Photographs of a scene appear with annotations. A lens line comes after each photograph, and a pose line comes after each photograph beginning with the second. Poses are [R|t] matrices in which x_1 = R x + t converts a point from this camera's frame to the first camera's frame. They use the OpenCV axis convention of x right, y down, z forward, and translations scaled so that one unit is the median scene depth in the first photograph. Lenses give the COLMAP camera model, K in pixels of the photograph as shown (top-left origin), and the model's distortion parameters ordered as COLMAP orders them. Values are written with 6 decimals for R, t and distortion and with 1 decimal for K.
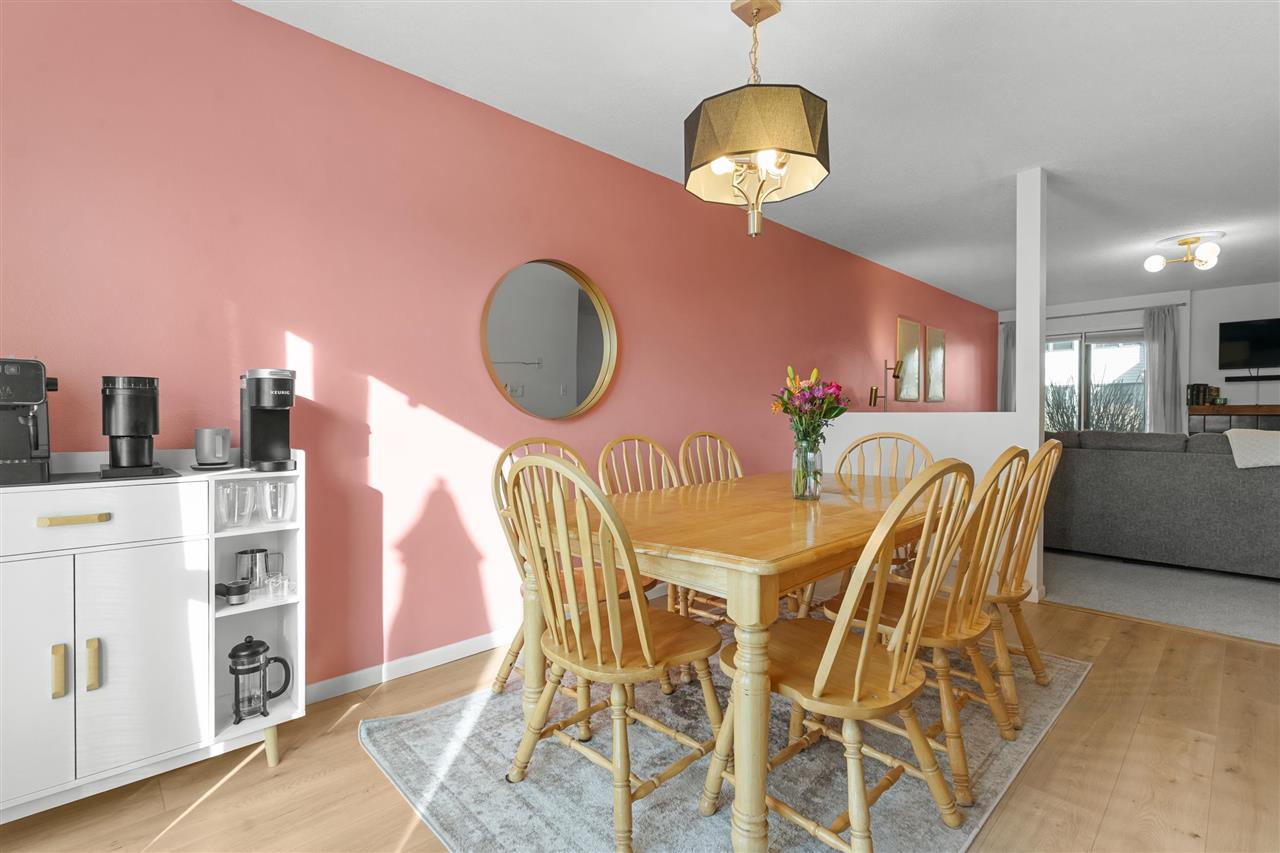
lens RADIAL K [[595.3, 0, 639.9], [0, 595.3, 427.6], [0, 0, 1]] dist [-0.004515, 0.002523]
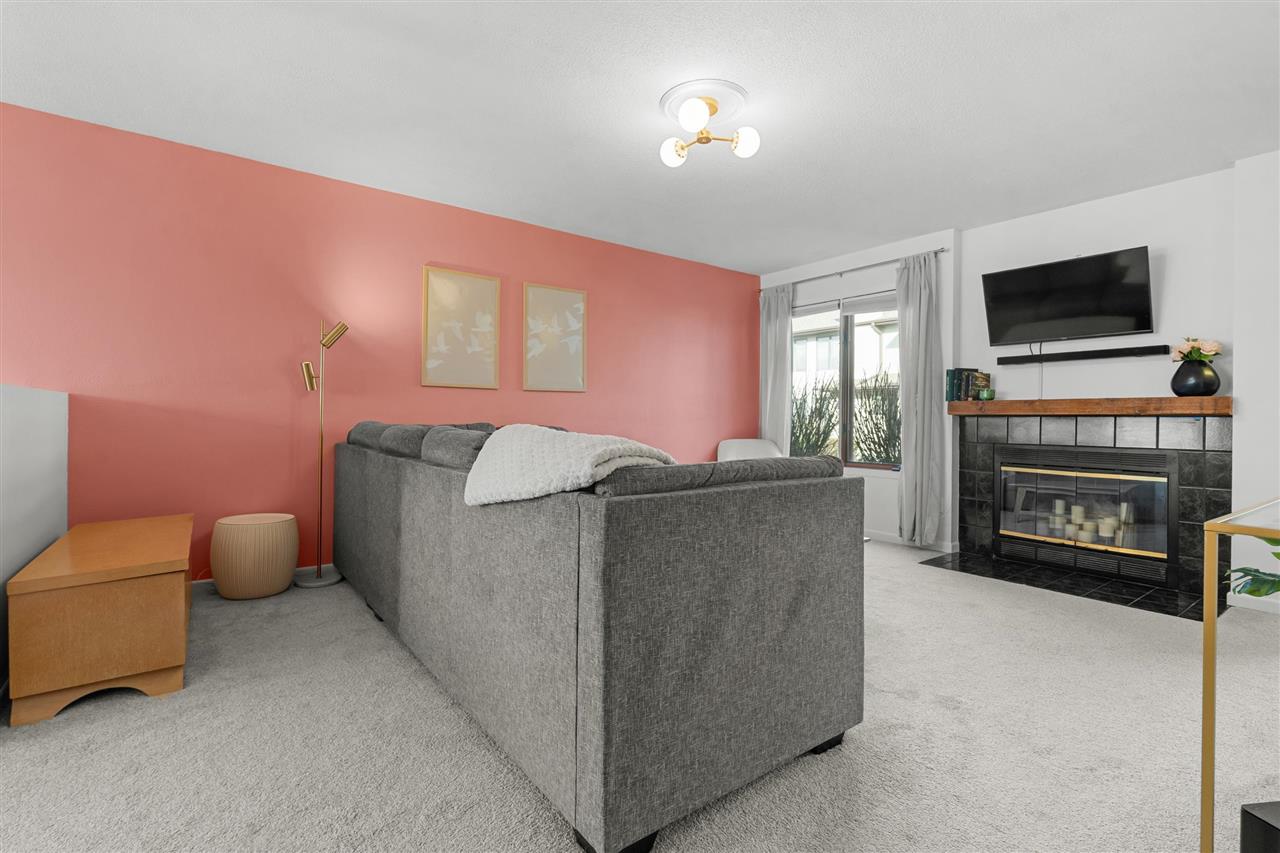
lens RADIAL K [[595.3, 0, 636.6], [0, 595.3, 418.3], [0, 0, 1]] dist [-0.004515, 0.002523]
pose [[0.991517, 0.015905, -0.129004, 0.673680], [-0.020186, 0.999286, -0.031949, 0.010404], [0.128404, 0.034282, 0.991129, 0.303800]]
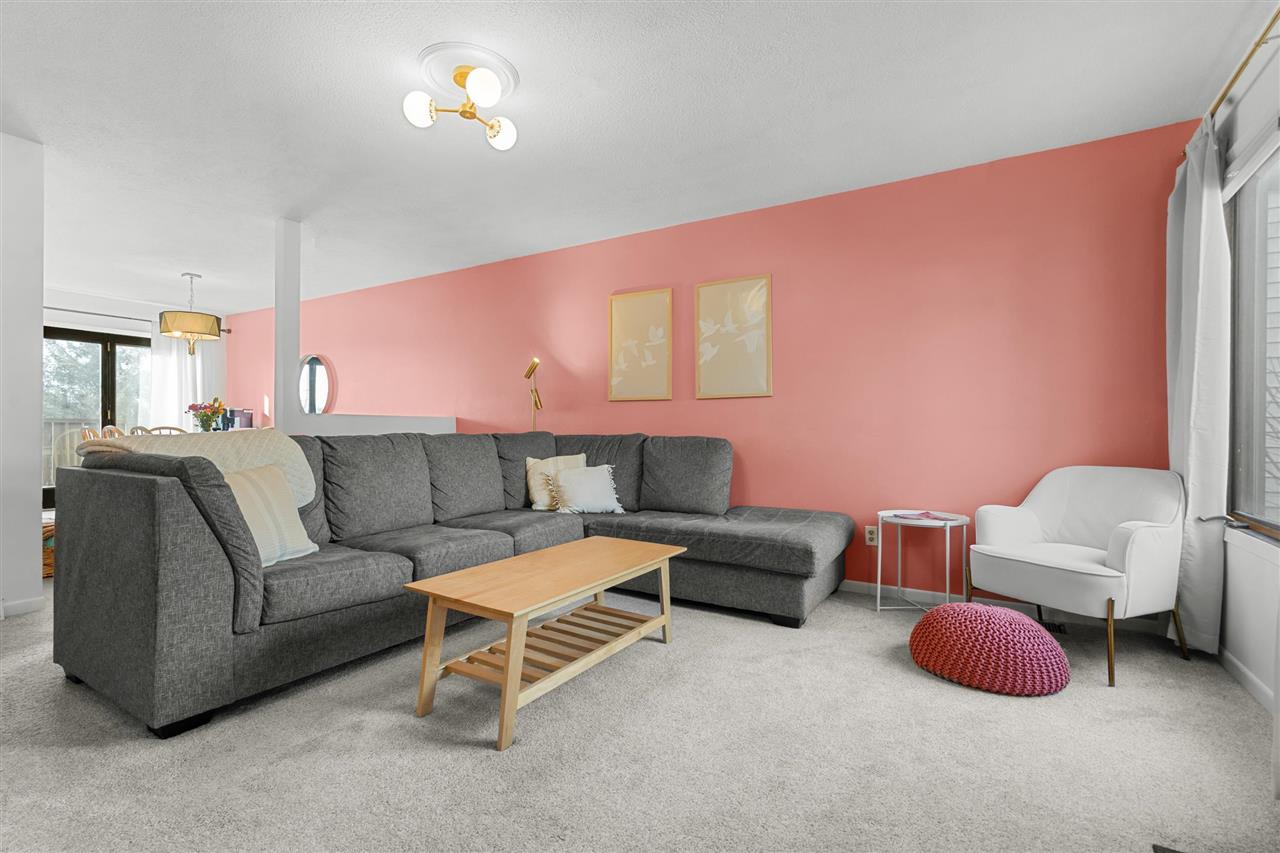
lens RADIAL K [[595.3, 0, 637.3], [0, 595.3, 434.2], [0, 0, 1]] dist [-0.004515, 0.002523]
pose [[0.246348, 0.011747, -0.969110, 1.062057], [-0.037580, 0.999290, 0.002559, -0.002487], [0.968453, 0.035789, 0.246614, 0.742386]]
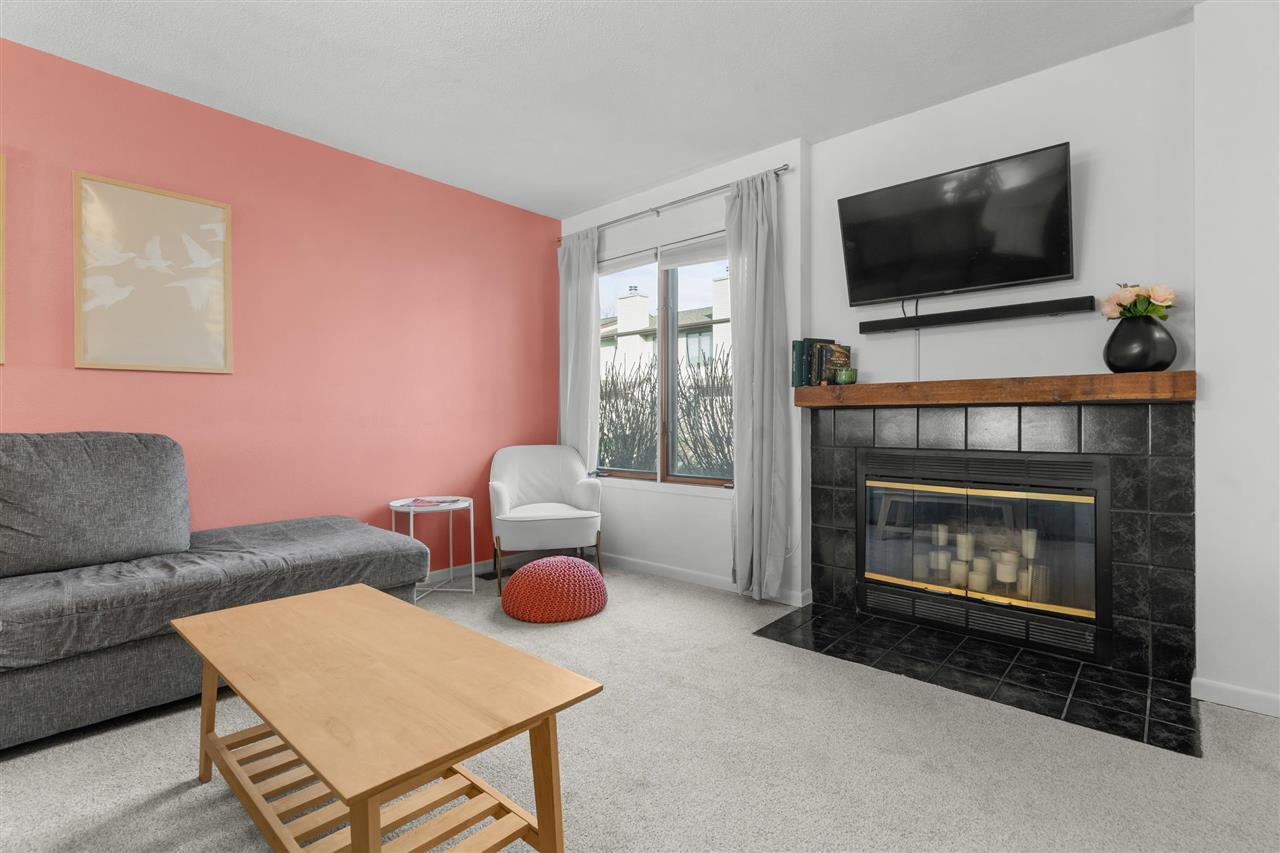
lens RADIAL K [[595.3, 0, 645.2], [0, 595.3, 421.7], [0, 0, 1]] dist [-0.004515, 0.002523]
pose [[0.997044, 0.003386, 0.076757, 0.784366], [-0.001312, 0.999633, -0.027056, 0.002167], [-0.076820, 0.026875, 0.996683, 0.563360]]
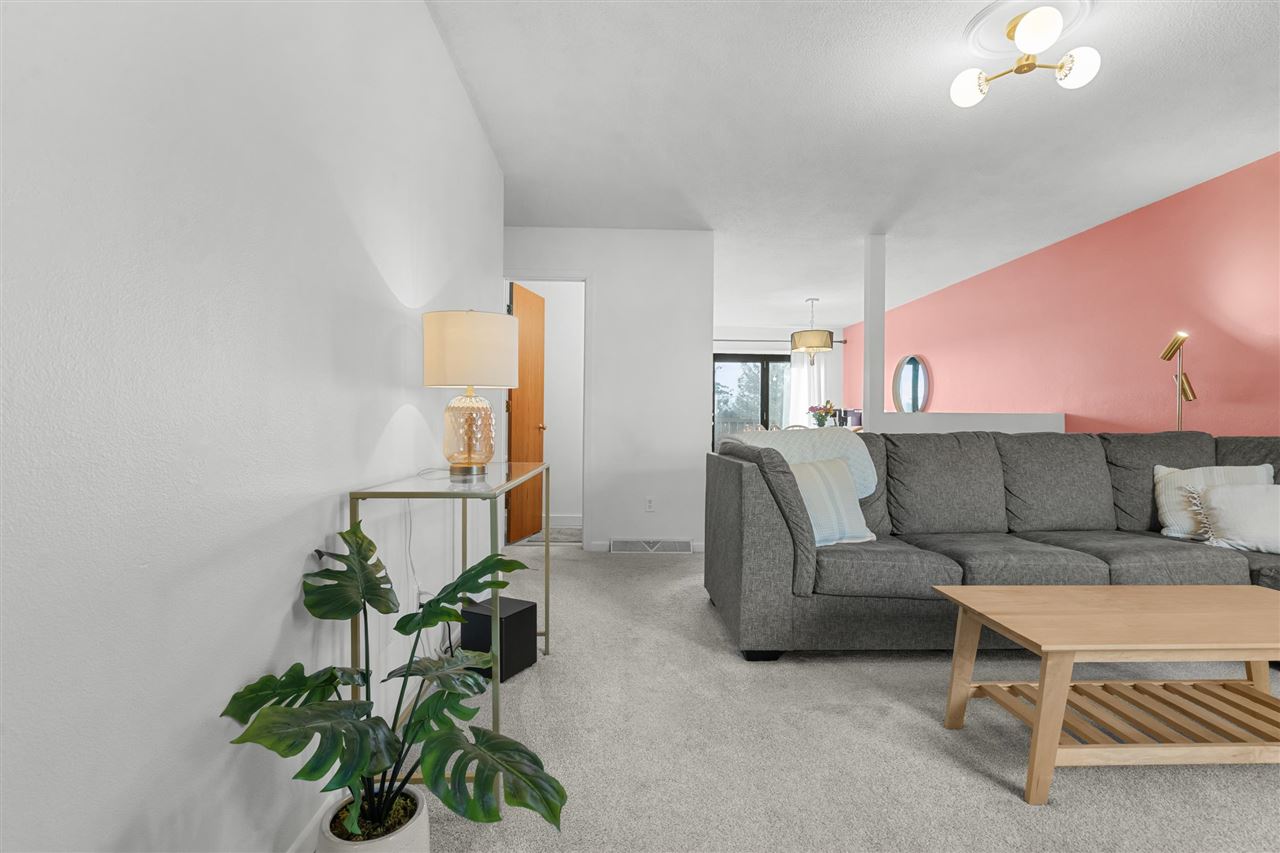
lens RADIAL K [[595.3, 0, 615.5], [0, 595.3, 426.6], [0, 0, 1]] dist [-0.004515, 0.002523]
pose [[-0.682381, 0.001448, -0.730996, 1.065175], [-0.028370, 0.999192, 0.028462, -0.004285], [0.730446, 0.040161, -0.681788, 0.801981]]
